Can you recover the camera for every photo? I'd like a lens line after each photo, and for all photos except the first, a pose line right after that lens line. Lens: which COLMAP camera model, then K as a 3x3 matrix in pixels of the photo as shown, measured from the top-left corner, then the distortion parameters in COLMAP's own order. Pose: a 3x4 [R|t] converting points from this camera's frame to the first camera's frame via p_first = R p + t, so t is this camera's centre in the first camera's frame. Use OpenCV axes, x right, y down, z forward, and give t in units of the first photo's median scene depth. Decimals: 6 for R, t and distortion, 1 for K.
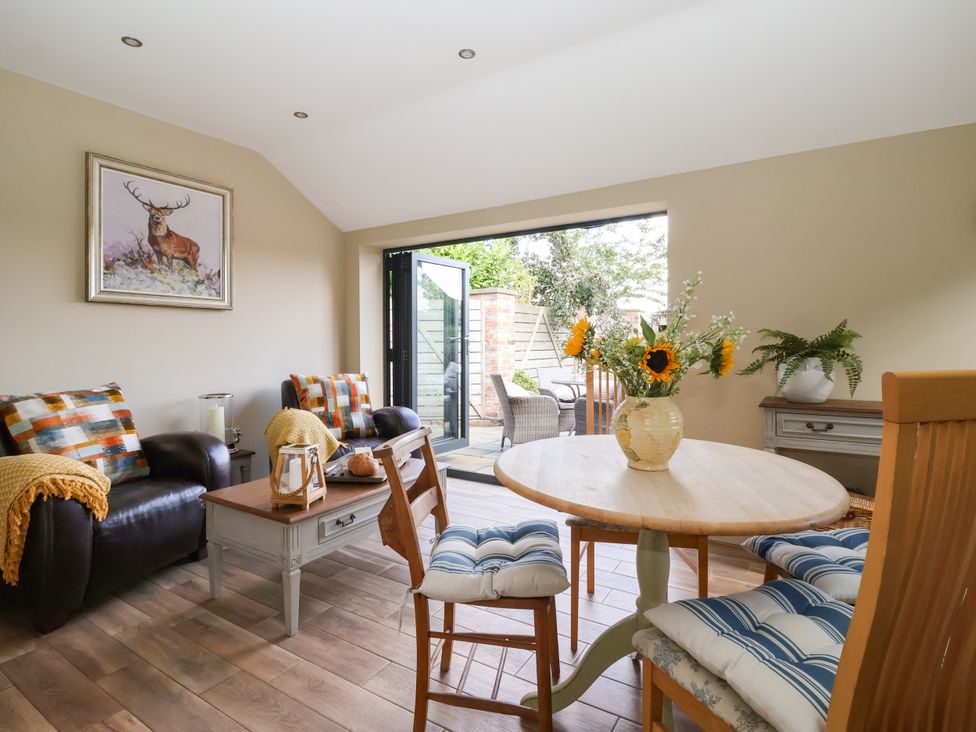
lens RADIAL K [[511.7, 0, 482.2], [0, 511.7, 347.6], [0, 0, 1]] dist [0.007227, -0.013147]
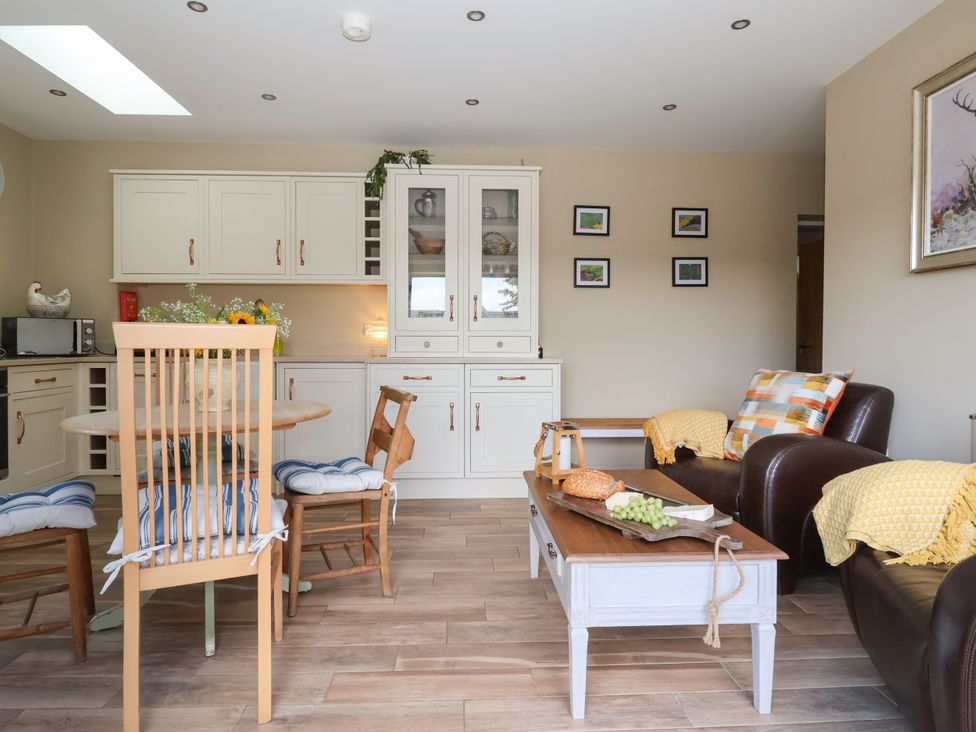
lens RADIAL K [[562.0, 0, 485.8], [0, 562.0, 351.4], [0, 0, 1]] dist [0.003651, -0.021499]
pose [[-0.819851, 0.013320, -0.572423, 0.271127], [-0.002989, 0.999616, 0.027540, 0.010791], [0.572570, 0.024290, -0.819496, 1.219833]]
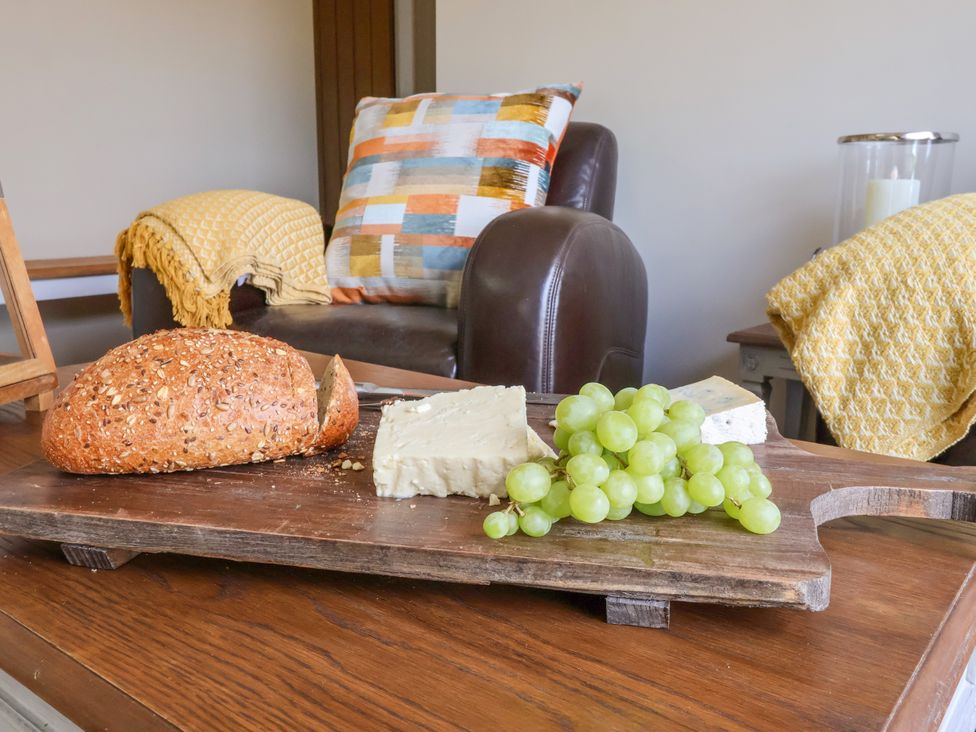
lens RADIAL K [[859.7, 0, 480.0], [0, 859.7, 347.2], [0, 0, 1]] dist [0.005931, 0.005410]
pose [[-0.112346, 0.185838, -0.976136, -0.000705], [-0.007806, 0.982160, 0.187884, 0.127226], [0.993638, 0.028728, -0.108891, 0.864090]]
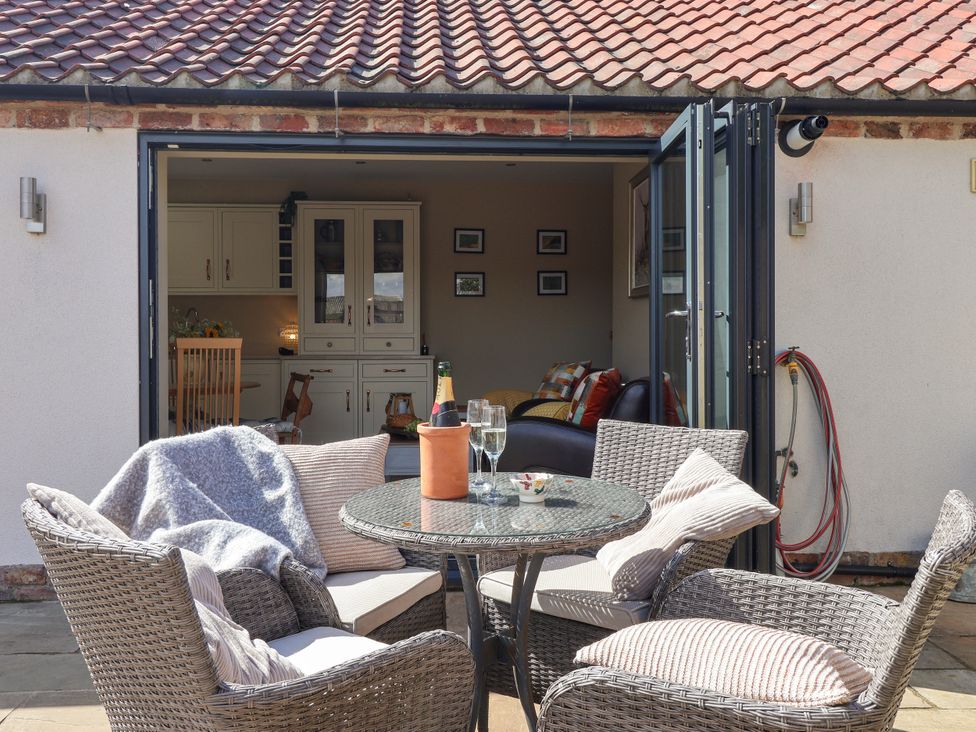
lens RADIAL K [[859.7, 0, 480.0], [0, 859.7, 347.2], [0, 0, 1]] dist [0.005931, 0.005410]
pose [[-0.806453, 0.013401, -0.591146, 0.735572], [0.000563, 0.999760, 0.021896, -0.014659], [0.591297, 0.017325, -0.806267, 2.286226]]
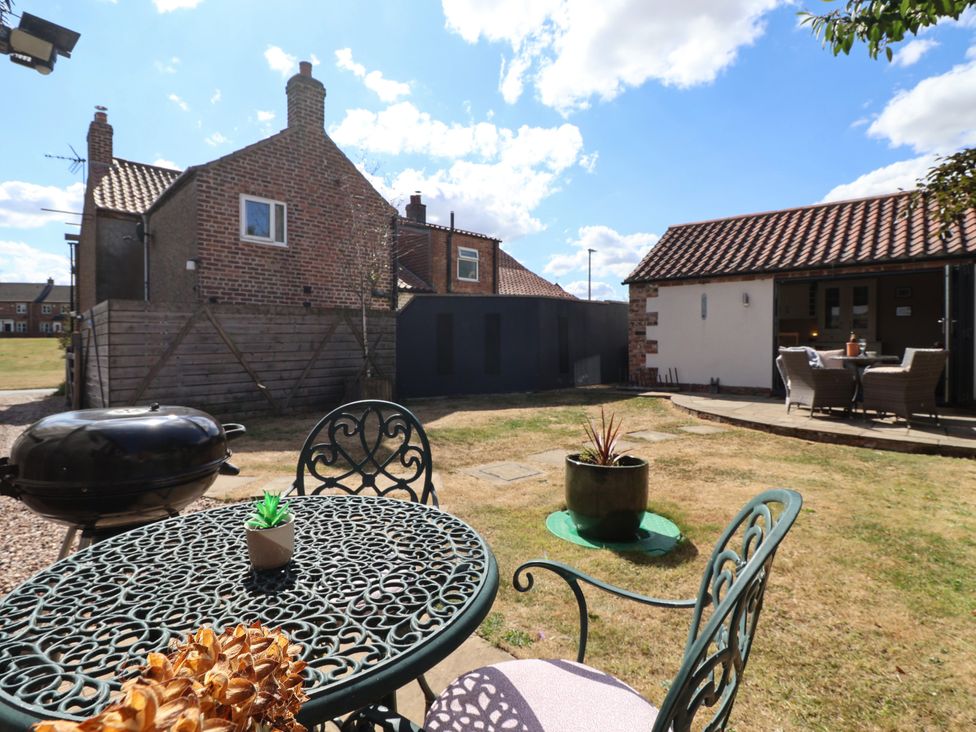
lens RADIAL K [[511.7, 0, 482.2], [0, 511.7, 347.6], [0, 0, 1]] dist [0.007227, -0.013147]
pose [[-0.989121, -0.000627, 0.147104, 1.591669], [0.001613, 0.999885, 0.015107, 0.044926], [-0.147096, 0.015180, -0.989006, 4.094162]]
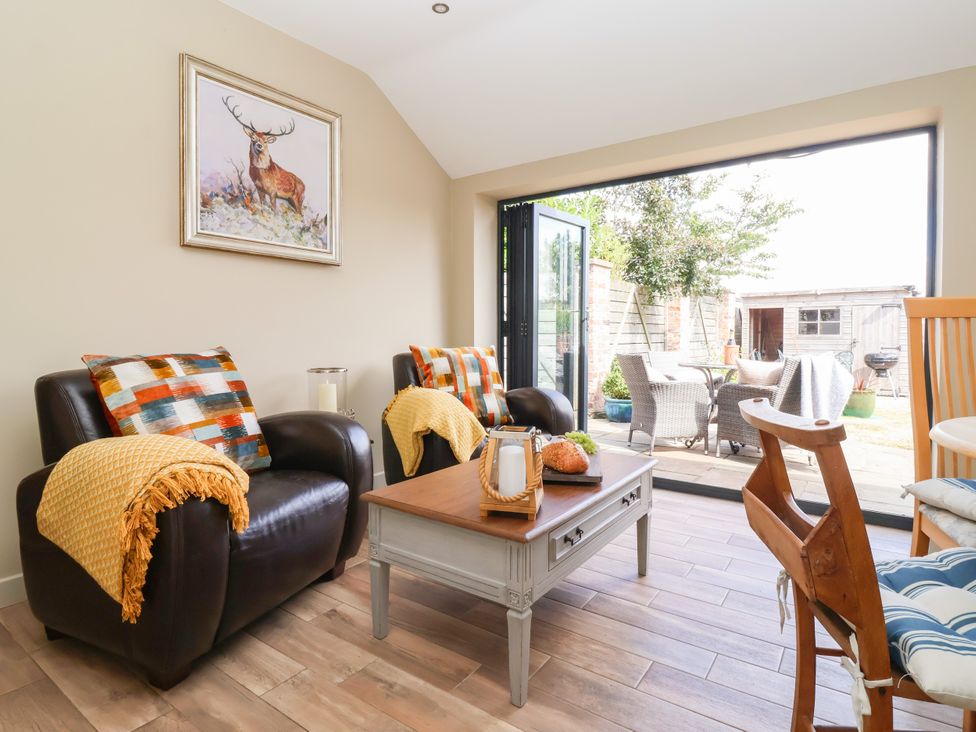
lens RADIAL K [[542.1, 0, 484.5], [0, 542.1, 344.9], [0, 0, 1]] dist [0.002800, -0.001988]
pose [[0.998274, 0.006198, -0.058406, -0.235203], [-0.005610, 0.999932, 0.010217, 0.047204], [0.058465, -0.009872, 0.998241, 0.175013]]
